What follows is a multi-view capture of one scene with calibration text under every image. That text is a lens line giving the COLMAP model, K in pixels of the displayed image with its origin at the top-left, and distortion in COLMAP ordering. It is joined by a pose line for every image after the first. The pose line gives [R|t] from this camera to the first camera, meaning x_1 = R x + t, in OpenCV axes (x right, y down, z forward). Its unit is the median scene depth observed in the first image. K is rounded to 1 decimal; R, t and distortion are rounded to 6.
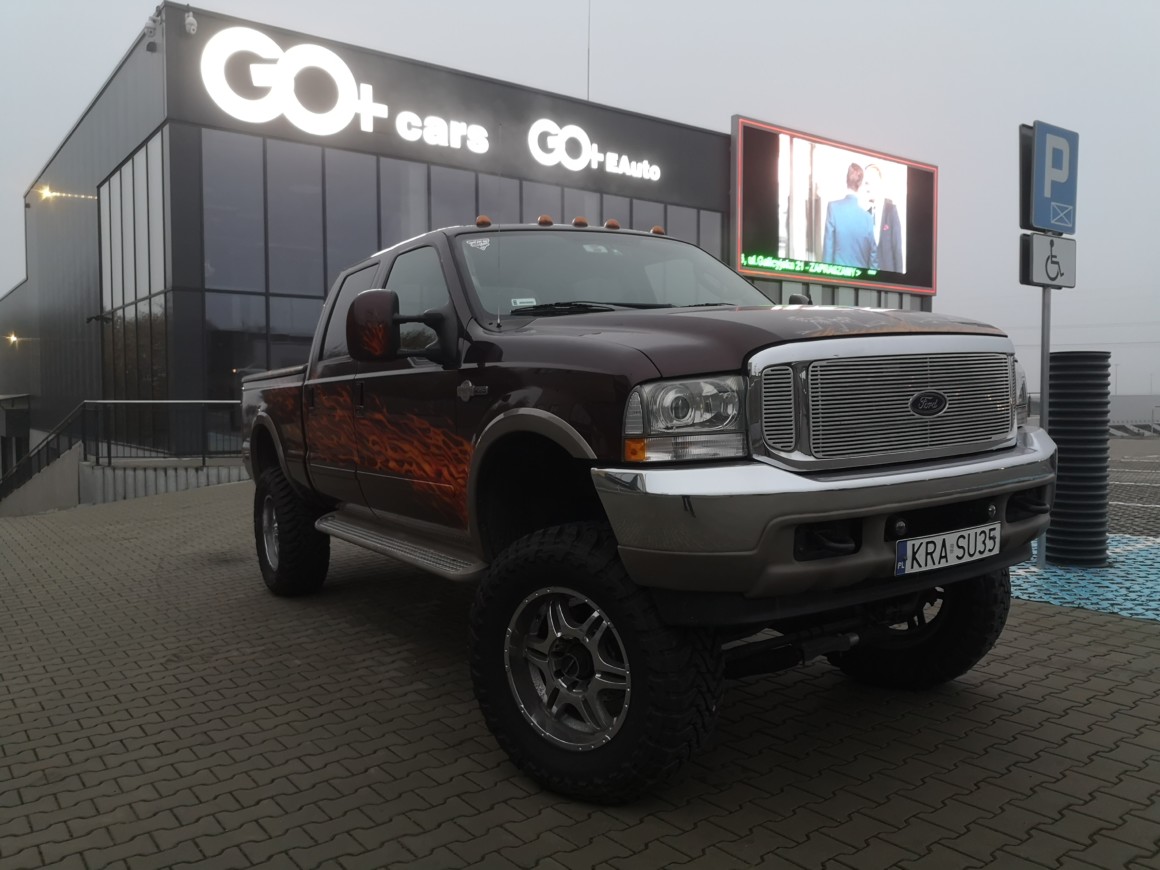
lens RADIAL K [[932.9, 0, 580.0], [0, 932.9, 435.0], [0, 0, 1]] dist [0.005469, -0.015378]
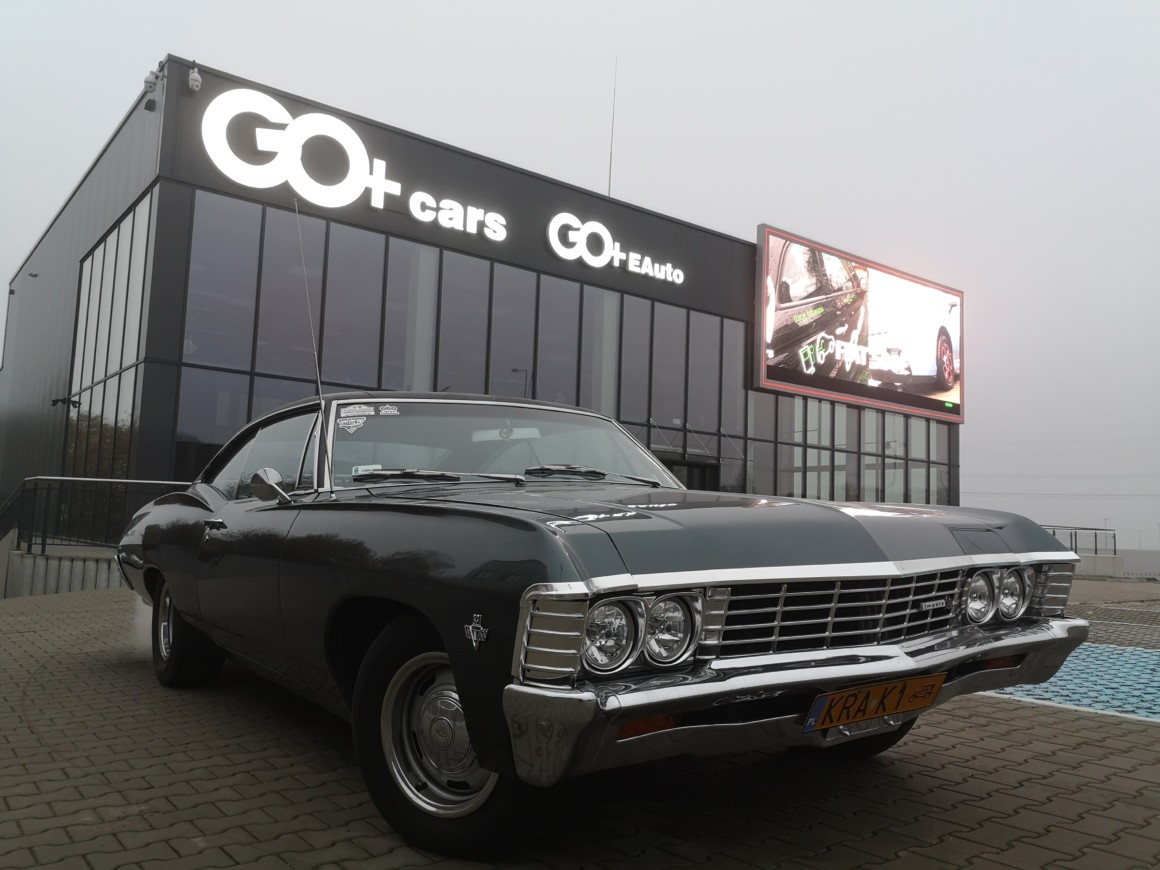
lens RADIAL K [[921.7, 0, 580.0], [0, 921.7, 440.0], [0, 0, 1]] dist [0.024334, -0.040180]
pose [[0.999100, 0.040661, 0.012102, -0.028909], [-0.038538, 0.989140, -0.141837, 0.023401], [-0.017738, 0.141242, 0.989816, 0.120967]]
